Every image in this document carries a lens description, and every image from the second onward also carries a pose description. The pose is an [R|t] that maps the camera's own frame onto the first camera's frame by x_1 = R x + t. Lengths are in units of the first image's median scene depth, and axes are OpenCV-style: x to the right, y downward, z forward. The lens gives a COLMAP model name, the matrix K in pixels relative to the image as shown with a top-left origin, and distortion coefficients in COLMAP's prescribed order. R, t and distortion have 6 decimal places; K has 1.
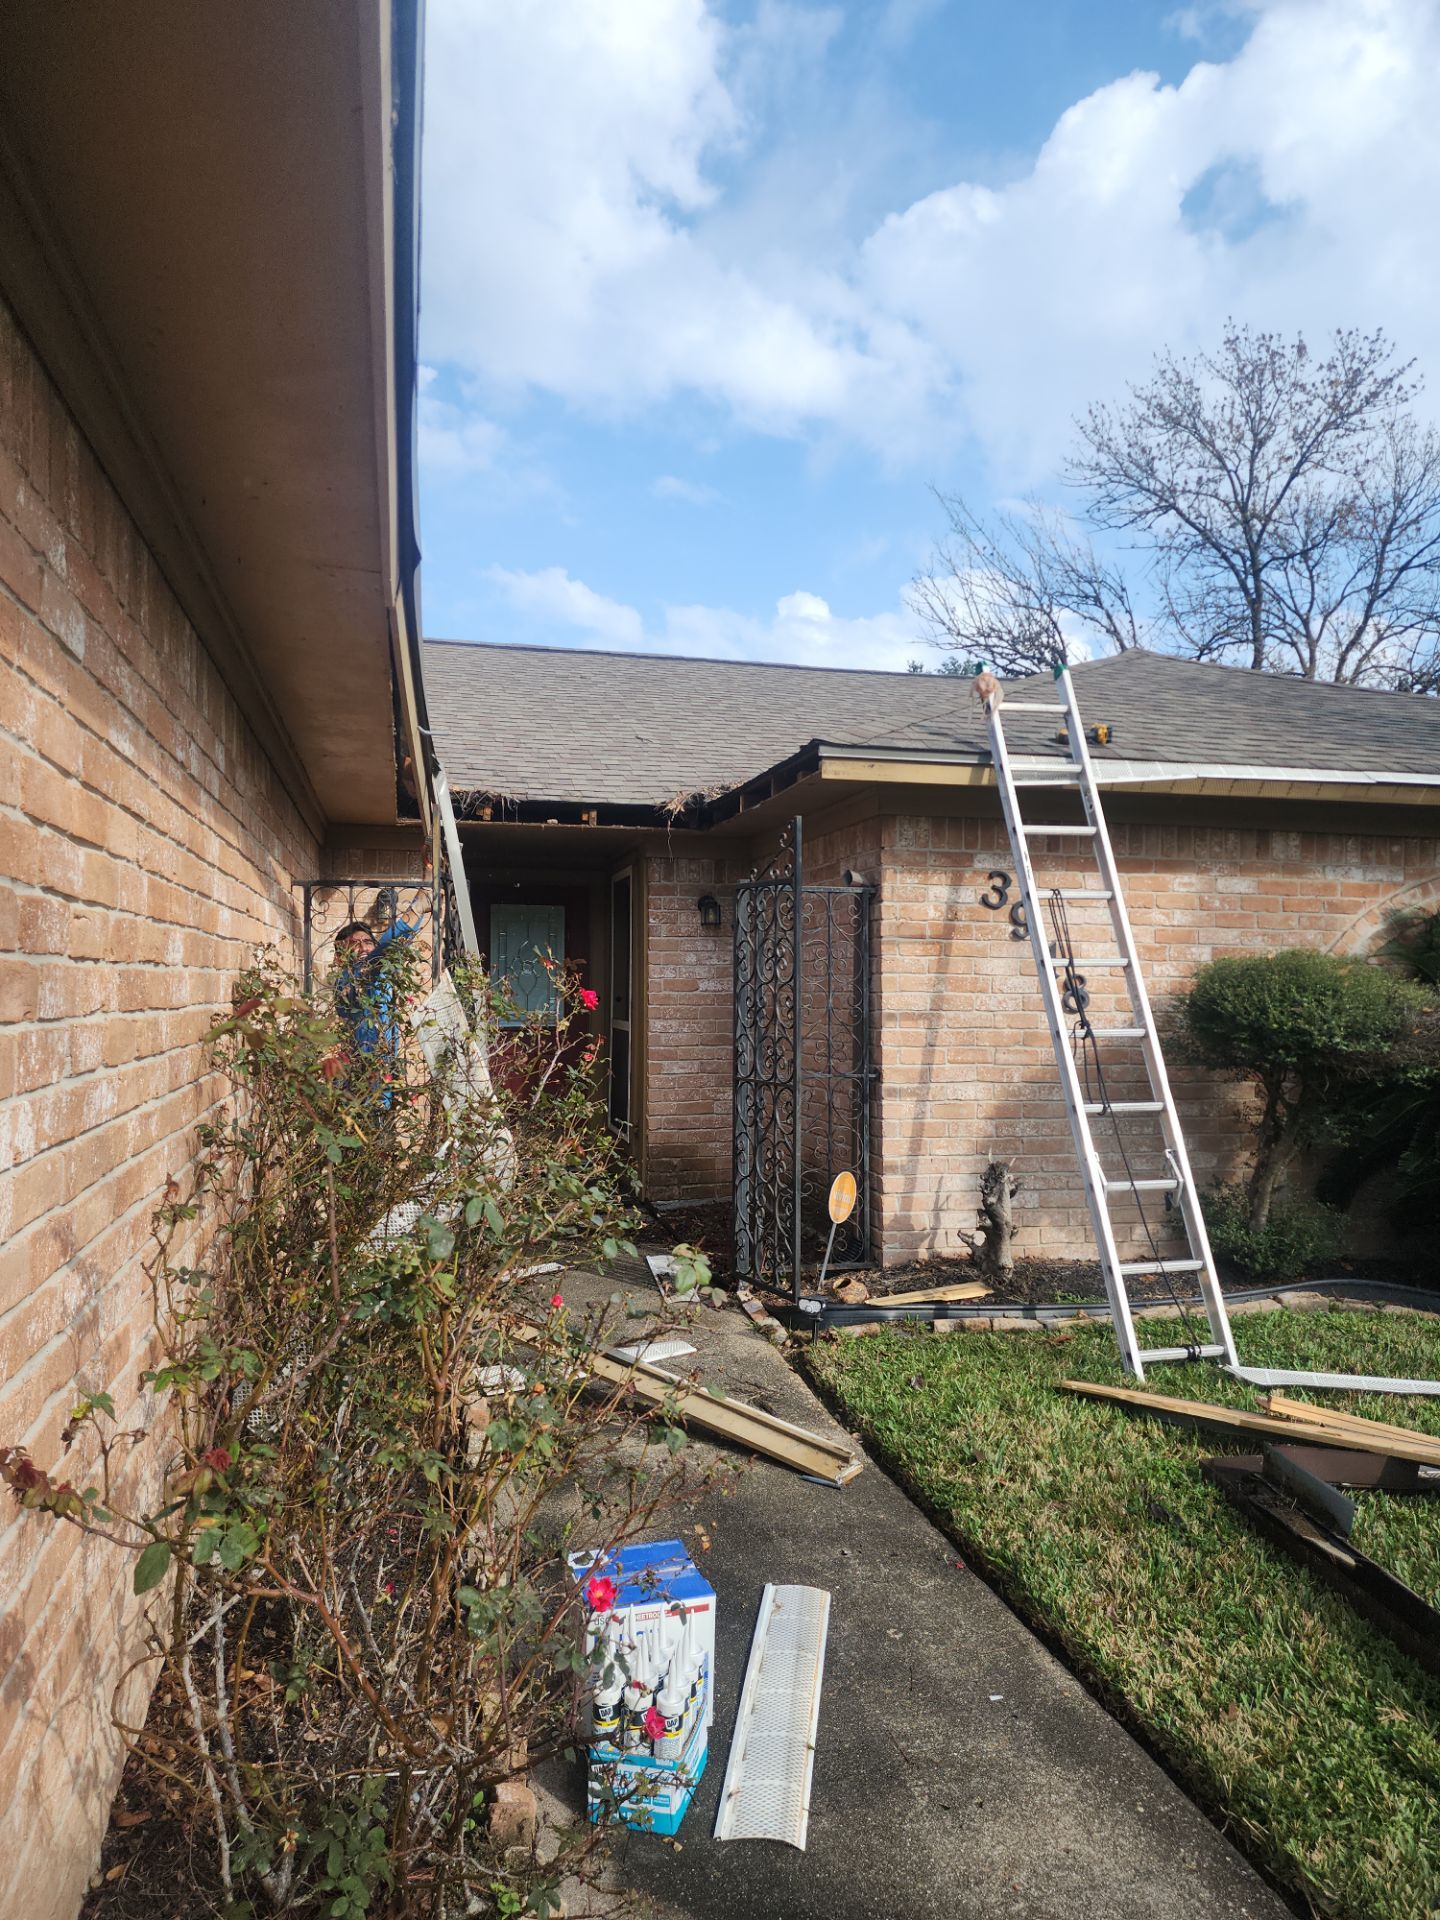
lens RADIAL K [[1272.2, 0, 740.0], [0, 1272.2, 951.6], [0, 0, 1]] dist [0.092180, -0.080304]
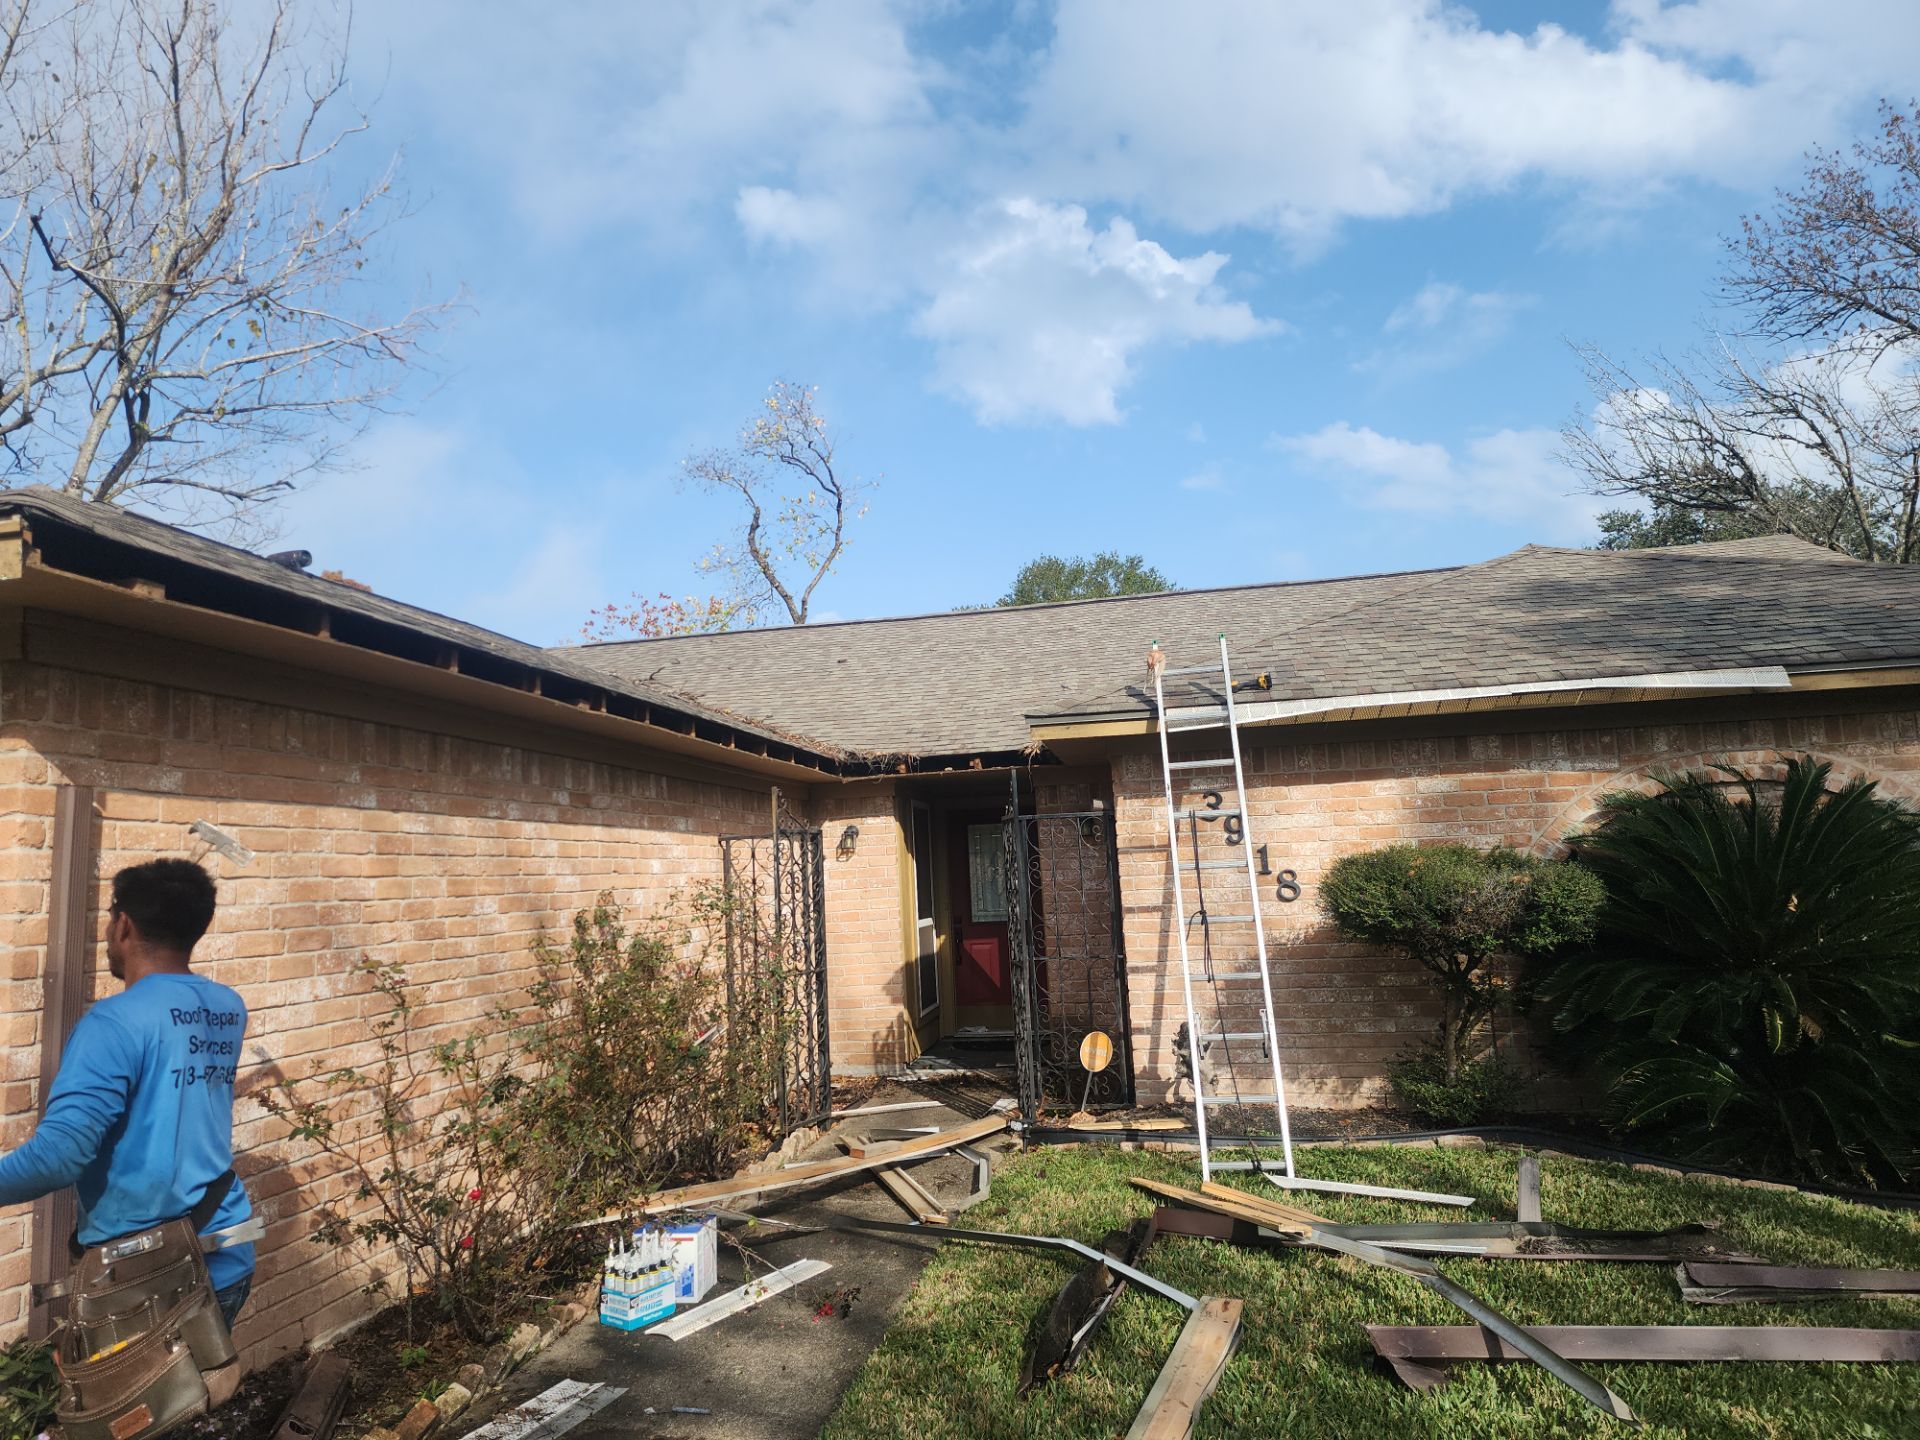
lens RADIAL K [[1282.4, 0, 960.0], [0, 1282.4, 720.0], [0, 0, 1]] dist [0.077824, -0.074560]
pose [[0.909351, -0.098243, -0.404264, 0.481443], [0.061426, 0.992774, -0.103088, -0.016075], [0.411470, 0.068911, 0.908814, -0.260461]]
